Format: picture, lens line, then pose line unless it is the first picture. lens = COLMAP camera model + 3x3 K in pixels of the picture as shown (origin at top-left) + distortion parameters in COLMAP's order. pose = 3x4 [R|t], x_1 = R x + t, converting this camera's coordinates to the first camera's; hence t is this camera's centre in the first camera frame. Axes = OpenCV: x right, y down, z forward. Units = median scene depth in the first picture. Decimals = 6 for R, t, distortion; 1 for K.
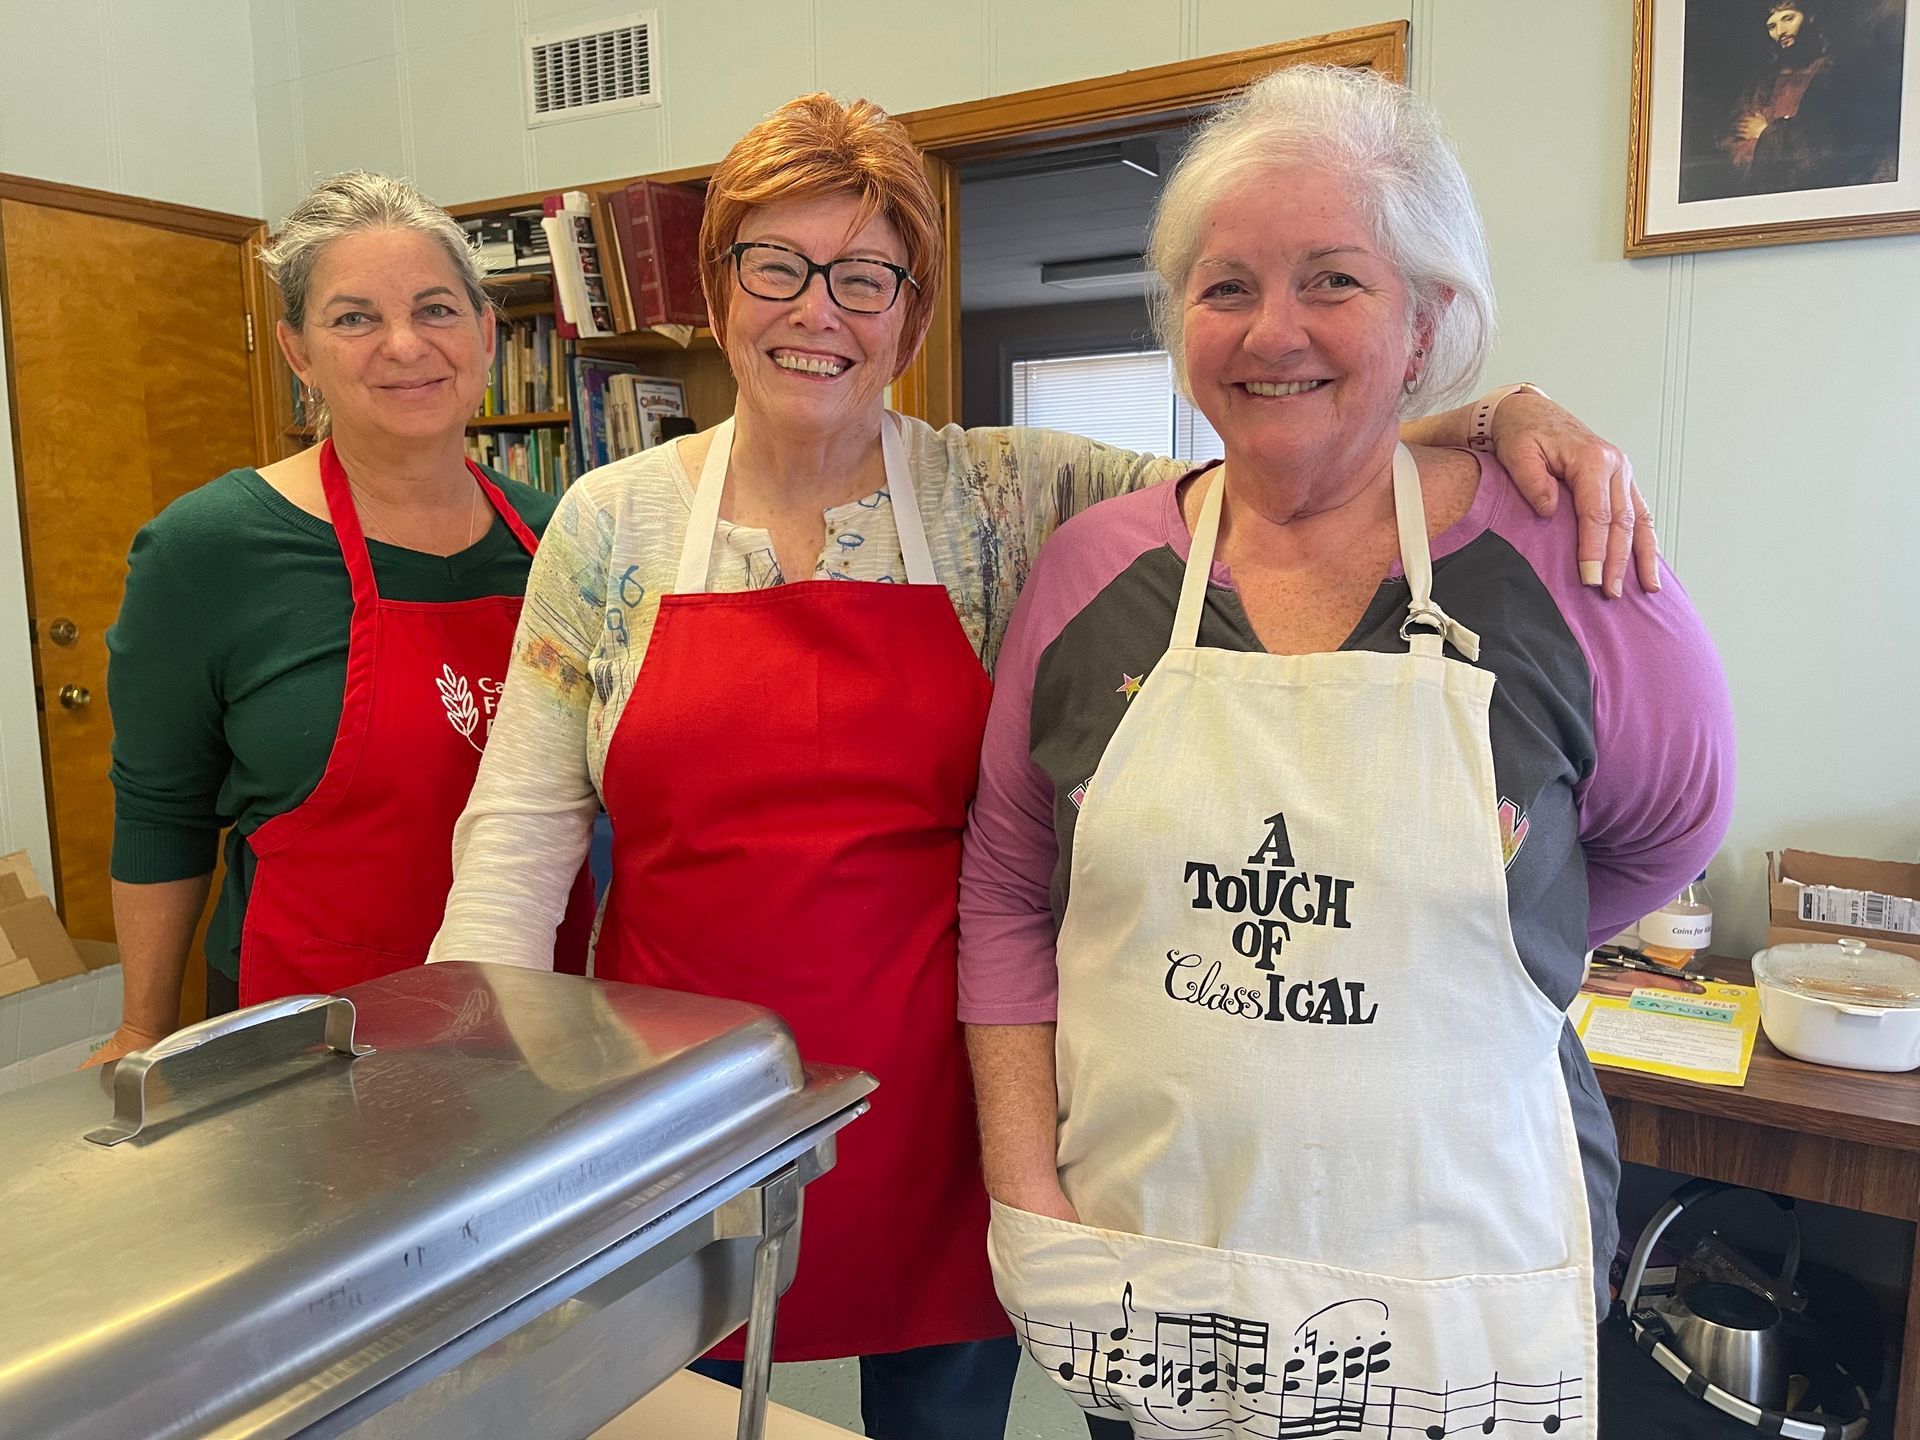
lens RADIAL K [[1496.6, 0, 960.0], [0, 1496.6, 720.0], [0, 0, 1]] dist [-0.013702, 0.025443]
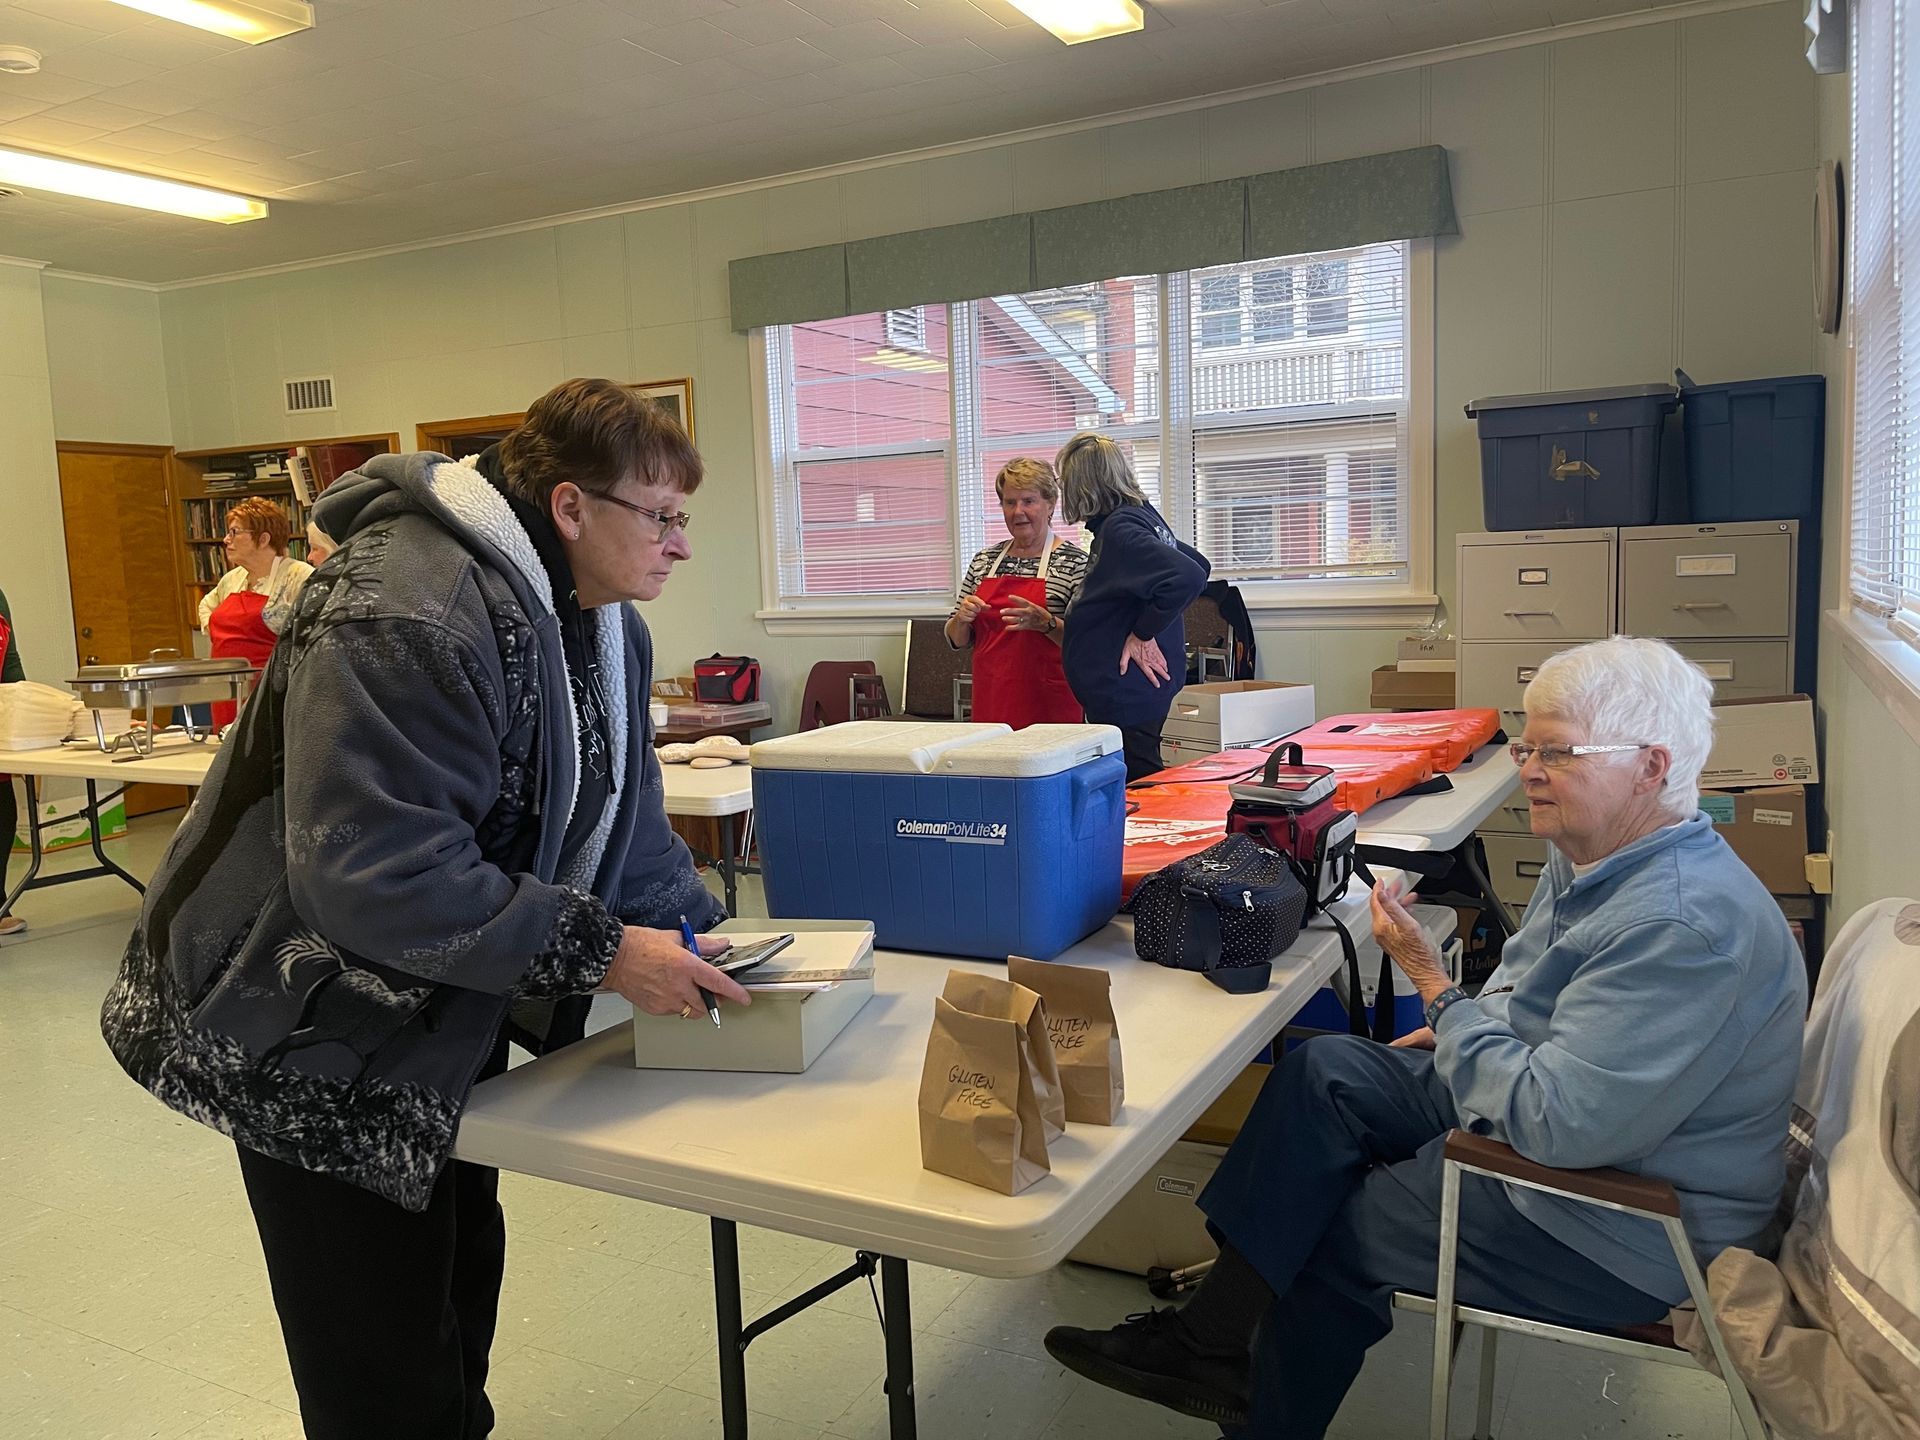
lens RADIAL K [[1496.6, 0, 960.0], [0, 1496.6, 720.0], [0, 0, 1]] dist [-0.013702, 0.025443]
pose [[0.998467, -0.030285, 0.046329, 0.674483], [0.031856, 0.998929, -0.033558, 0.207347], [-0.045263, 0.034982, 0.998362, -1.440909]]
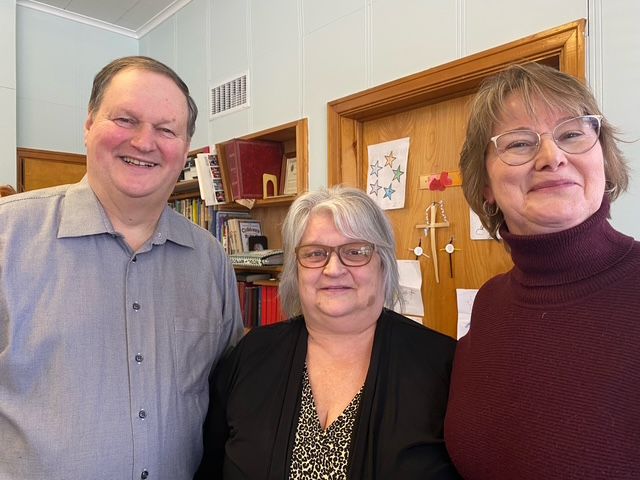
lens RADIAL K [[498.9, 0, 320.0], [0, 498.9, 240.0], [0, 0, 1]] dist [-0.013702, 0.025443]
pose [[0.951381, -0.003908, -0.307991, 0.140519], [-0.035266, 0.991962, -0.121522, -0.108295], [0.305990, 0.126475, 0.943596, 0.309635]]
